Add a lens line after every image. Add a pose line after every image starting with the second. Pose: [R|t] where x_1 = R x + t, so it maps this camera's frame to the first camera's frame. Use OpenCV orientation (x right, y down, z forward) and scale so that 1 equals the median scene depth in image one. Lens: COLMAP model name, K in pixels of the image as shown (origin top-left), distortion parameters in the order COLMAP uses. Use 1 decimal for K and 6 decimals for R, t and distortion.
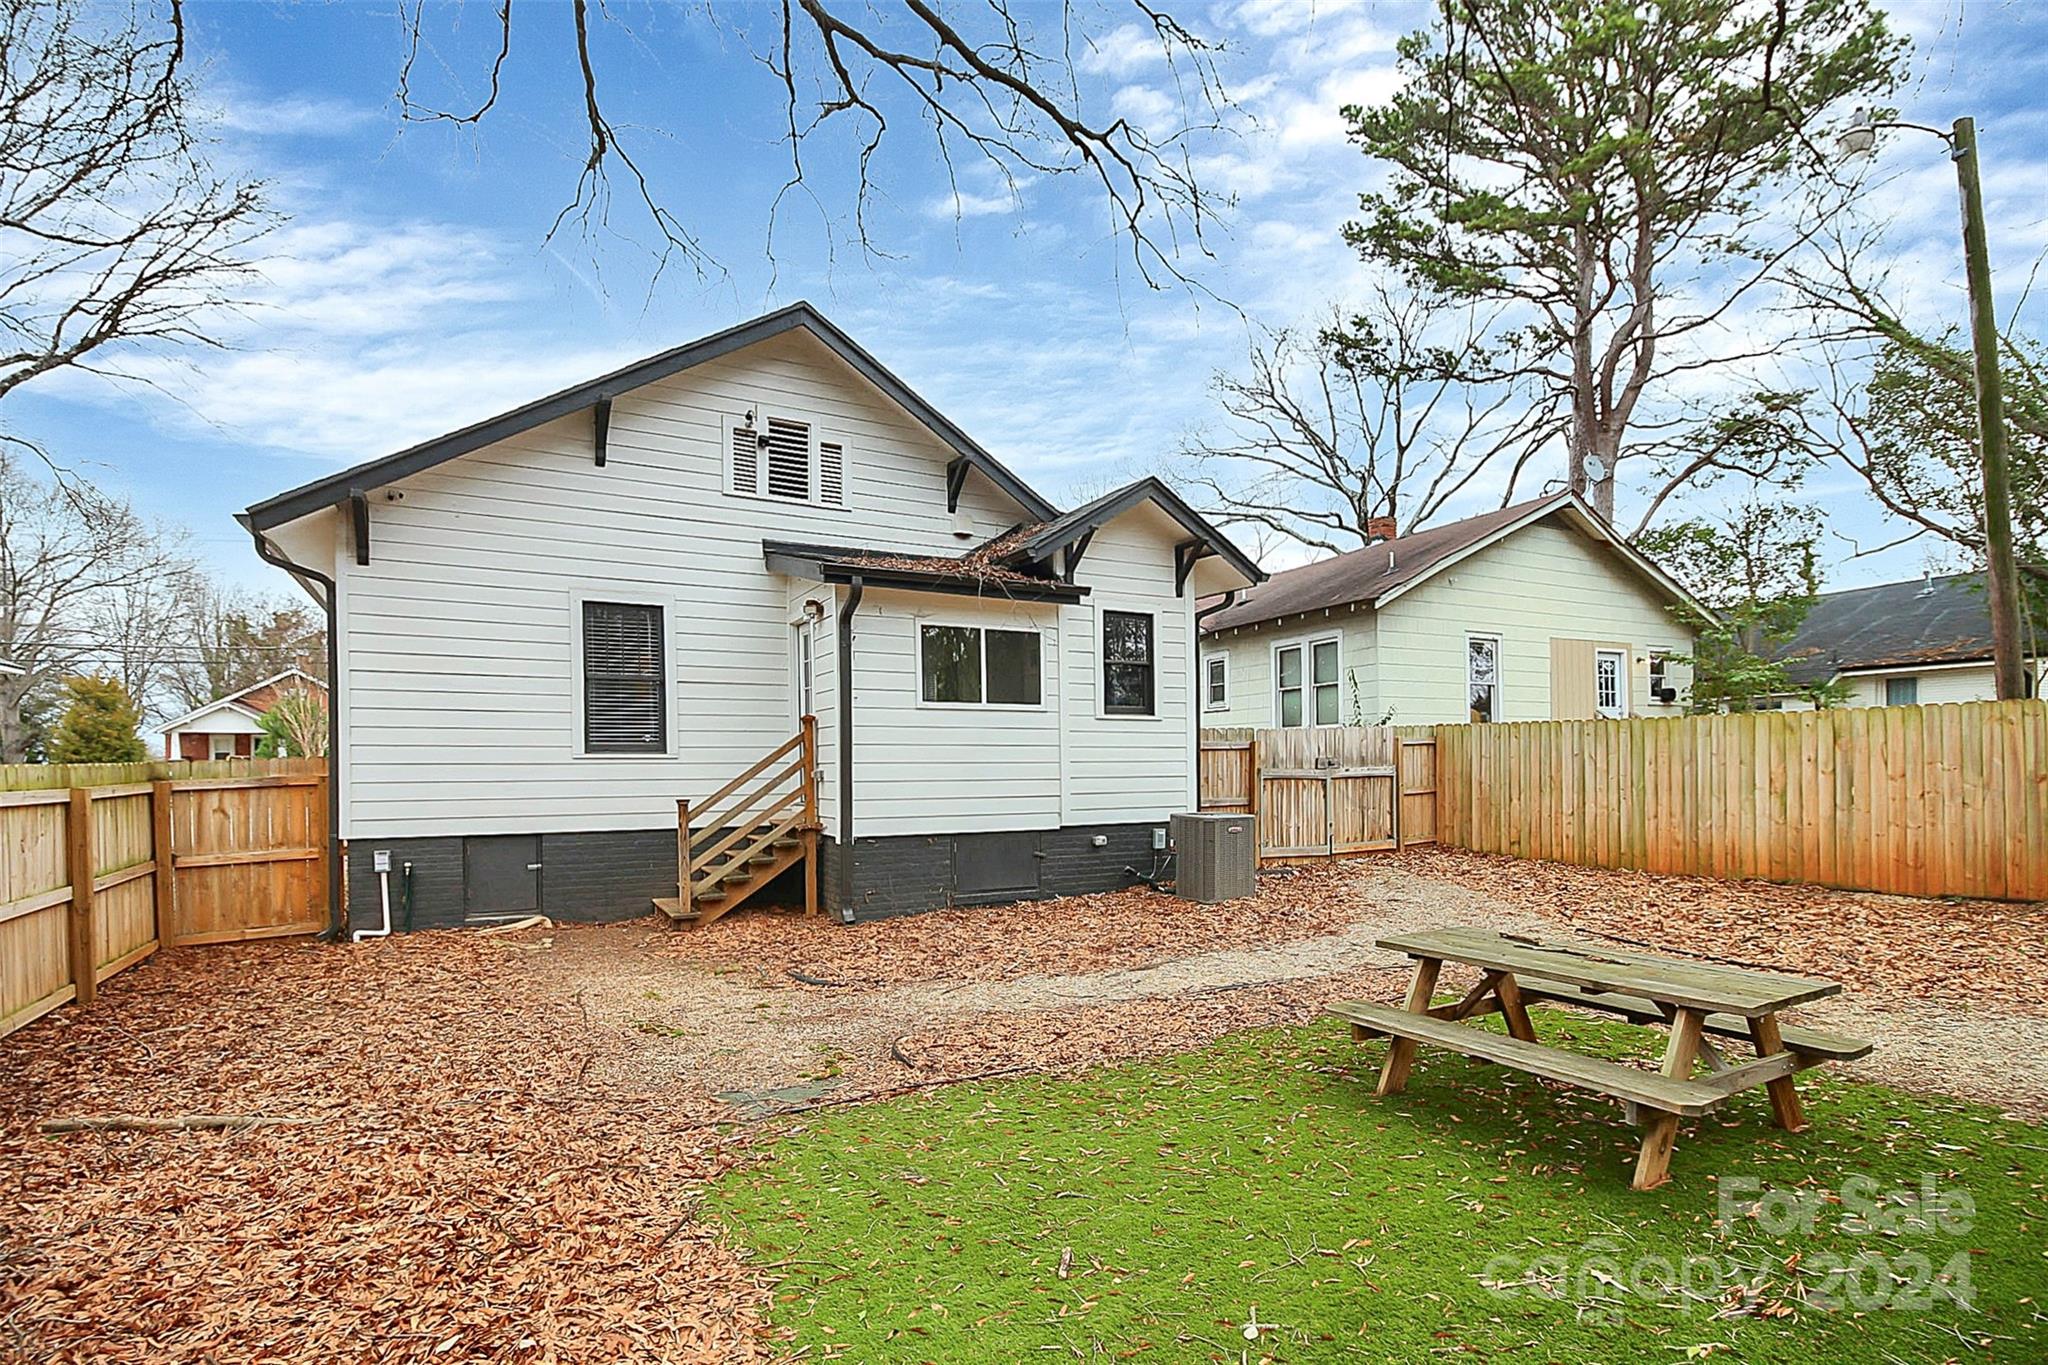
lens RADIAL K [[1005.1, 0, 1030.4], [0, 1005.1, 782.1], [0, 0, 1]] dist [0.001147, -0.000083]
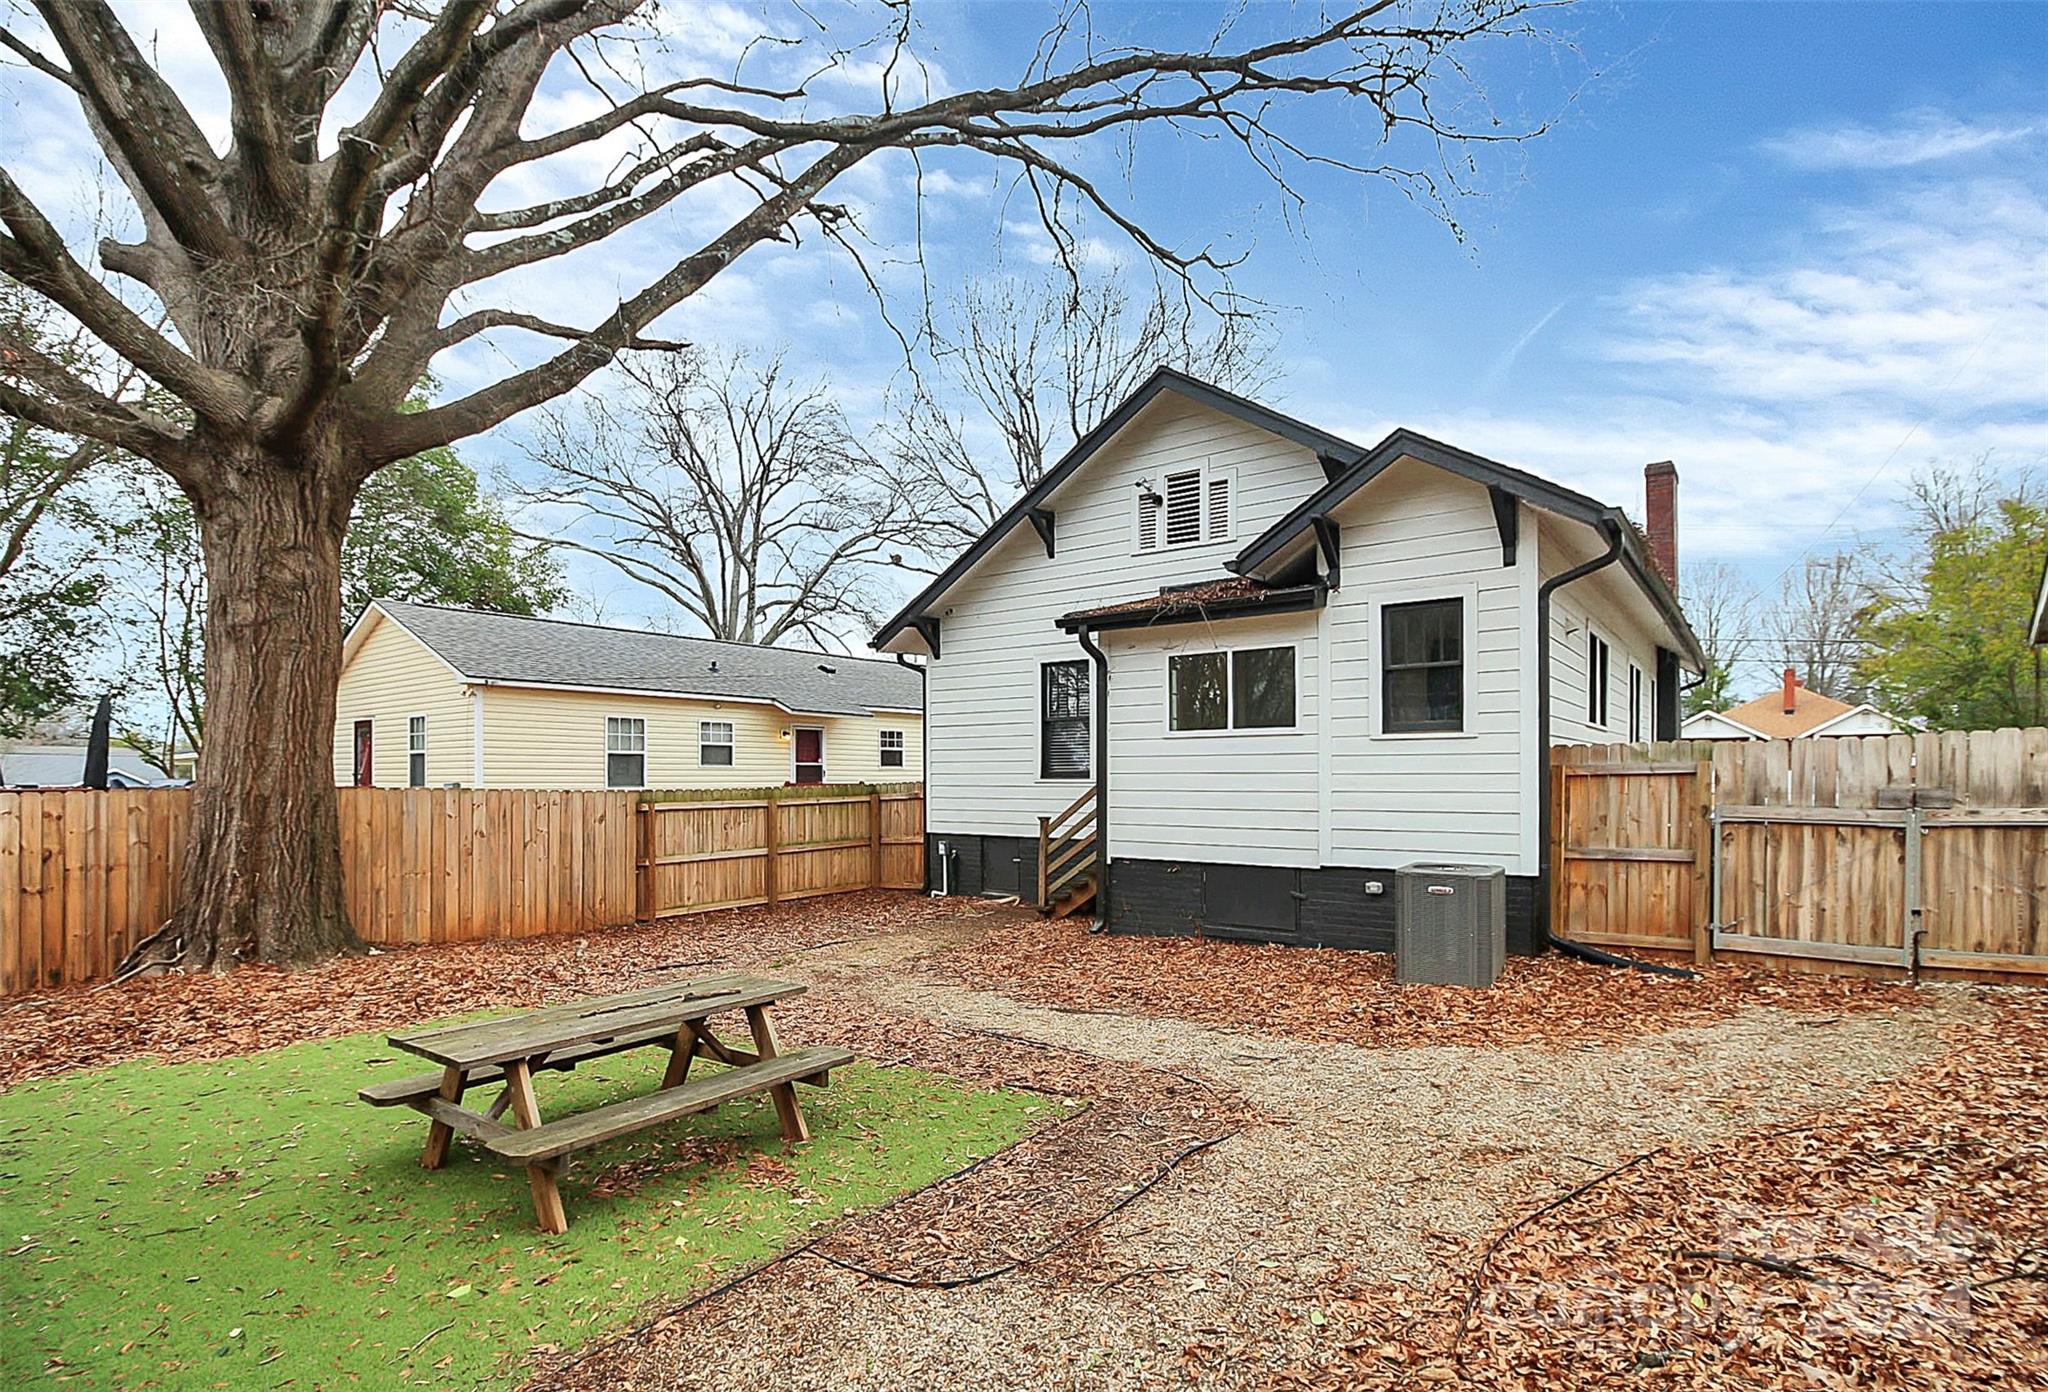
lens RADIAL K [[1008.6, 0, 1037.5], [0, 1008.6, 779.2], [0, 0, 1]] dist [0.000815, 0.000055]
pose [[0.412707, 0.011492, -0.910792, 0.729126], [-0.007367, 0.999930, 0.009278, -0.037317], [0.910834, 0.002881, 0.412762, 0.423255]]
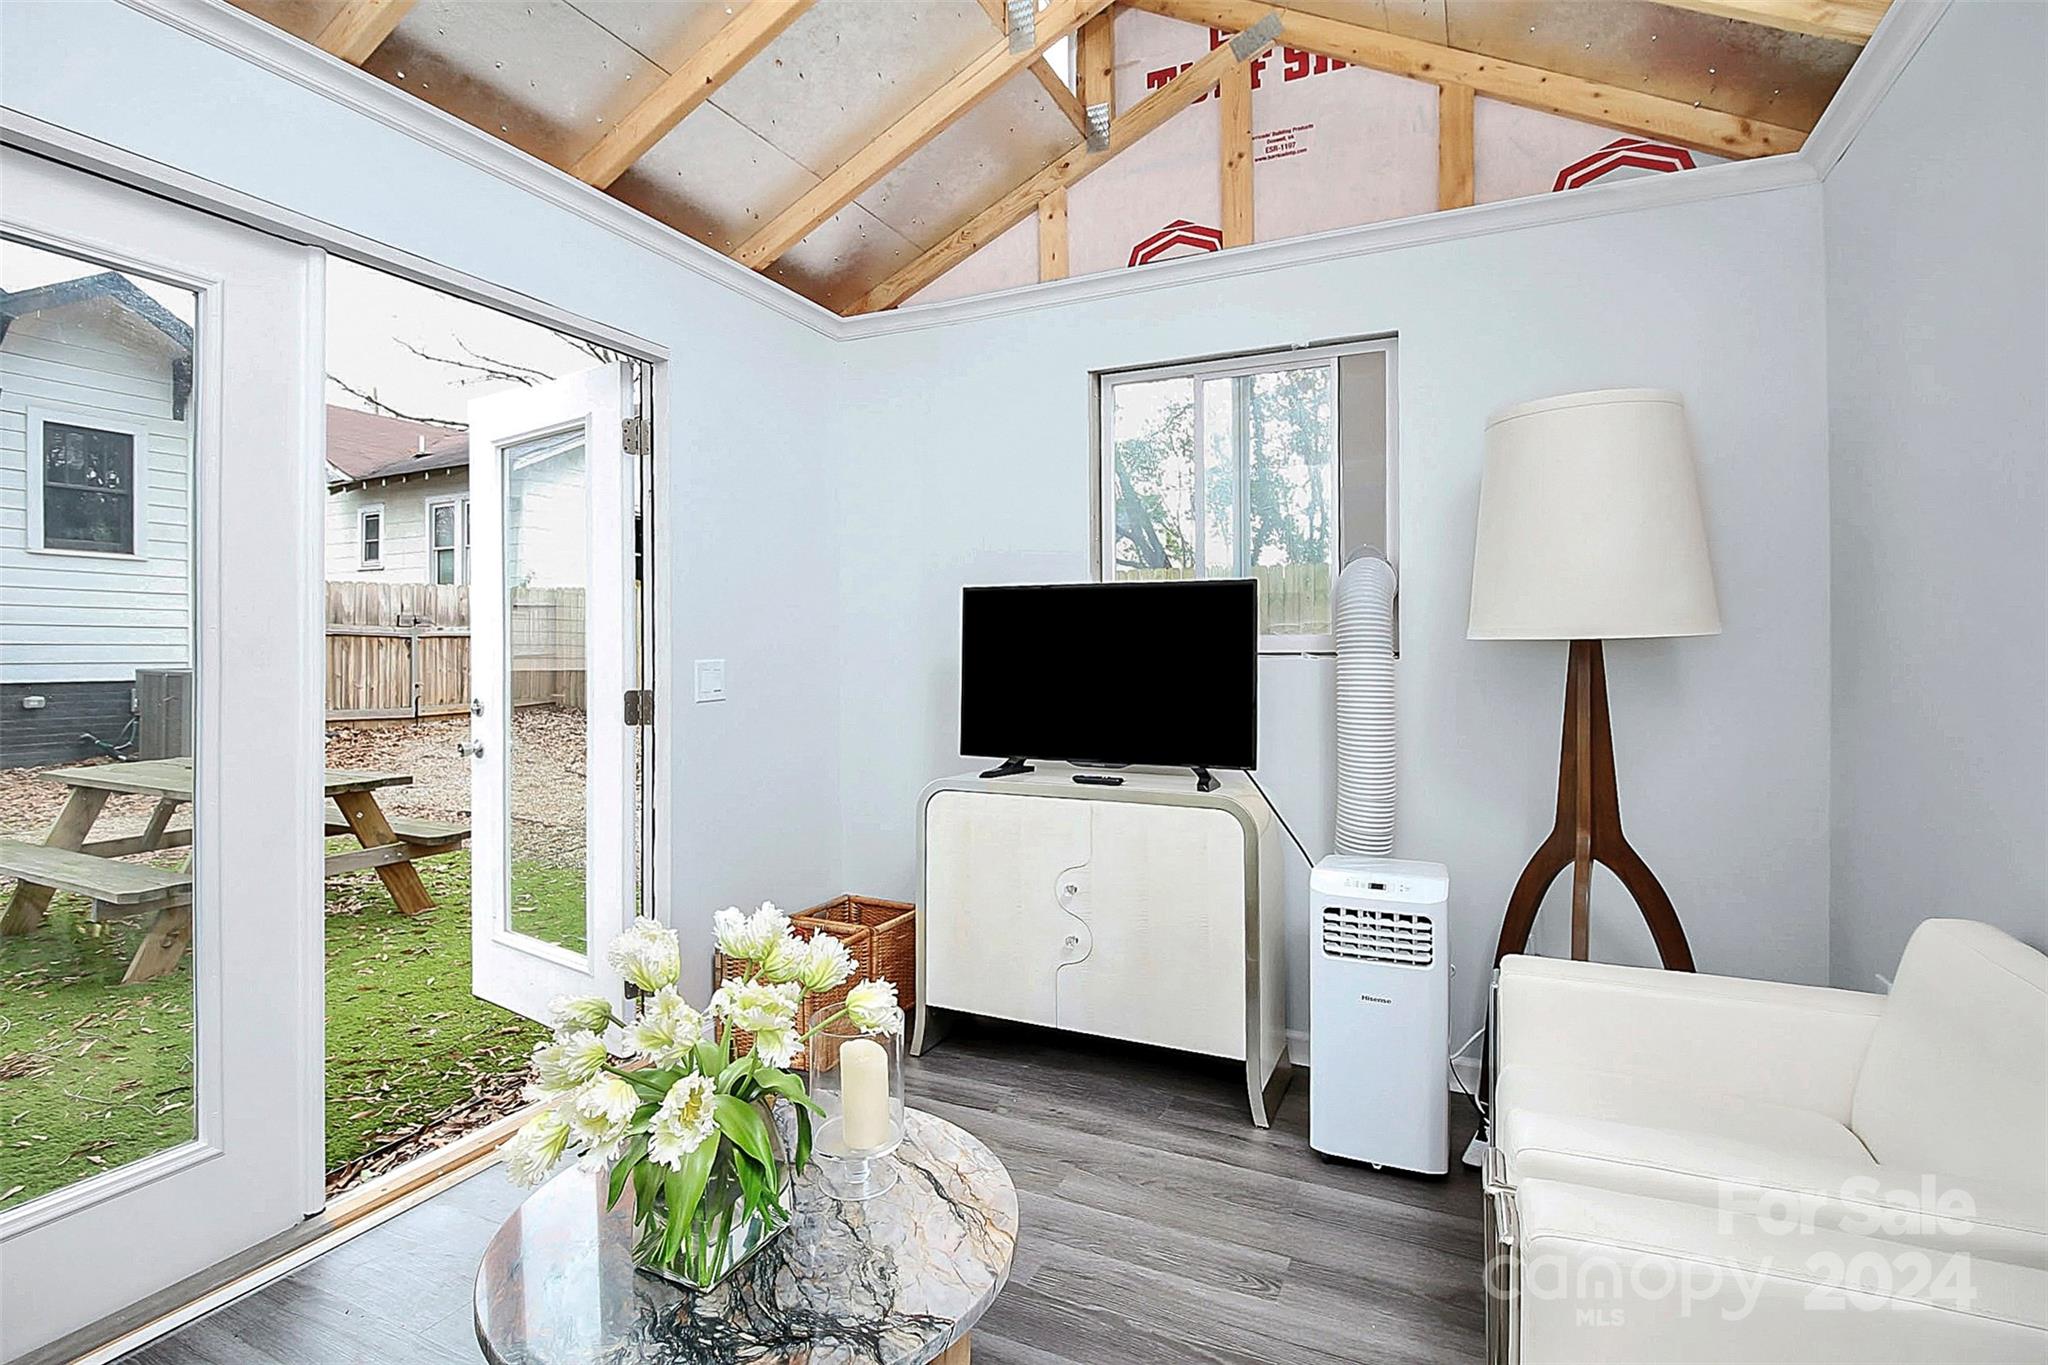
lens RADIAL K [[979.5, 0, 1031.5], [0, 979.5, 667.2], [0, 0, 1]] dist [-0.000451, -0.000941]
pose [[0.811798, 0.002618, 0.583932, 0.280206], [-0.003086, 0.999995, -0.000193, 0.028788], [-0.583930, -0.001645, 0.811803, -0.118706]]
